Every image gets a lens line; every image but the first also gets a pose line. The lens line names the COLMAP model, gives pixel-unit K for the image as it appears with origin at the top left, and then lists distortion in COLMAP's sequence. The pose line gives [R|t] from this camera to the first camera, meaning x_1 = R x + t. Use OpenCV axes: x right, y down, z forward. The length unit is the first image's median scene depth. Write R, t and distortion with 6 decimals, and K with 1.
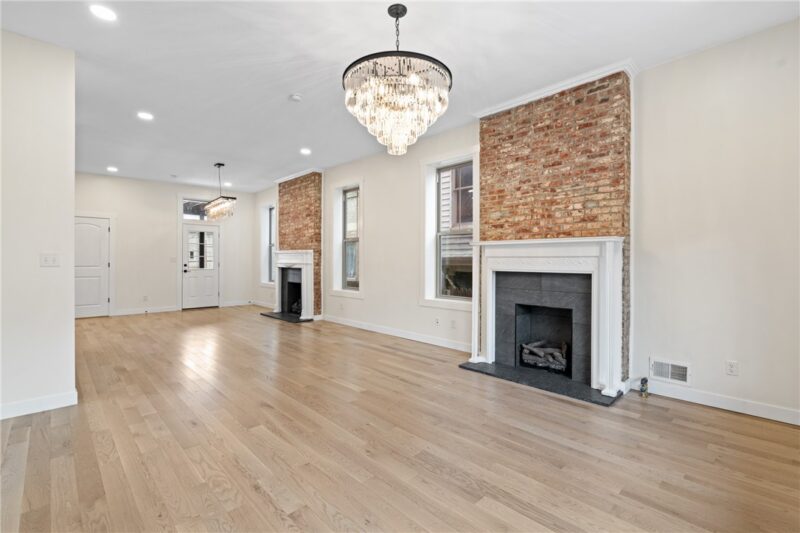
lens RADIAL K [[363.9, 0, 398.8], [0, 363.9, 257.6], [0, 0, 1]] dist [0.001702, 0.000341]
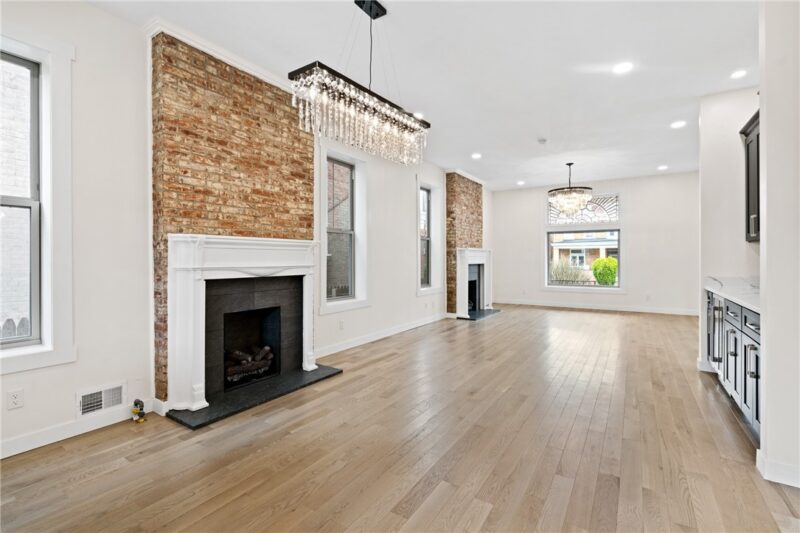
lens RADIAL K [[363.9, 0, 398.8], [0, 363.9, 257.6], [0, 0, 1]] dist [0.001702, 0.000341]
pose [[-0.233515, 0.027725, 0.971958, -0.749611], [0.019525, 0.999526, -0.023820, 0.019454], [-0.972157, 0.013415, -0.233946, 0.918536]]
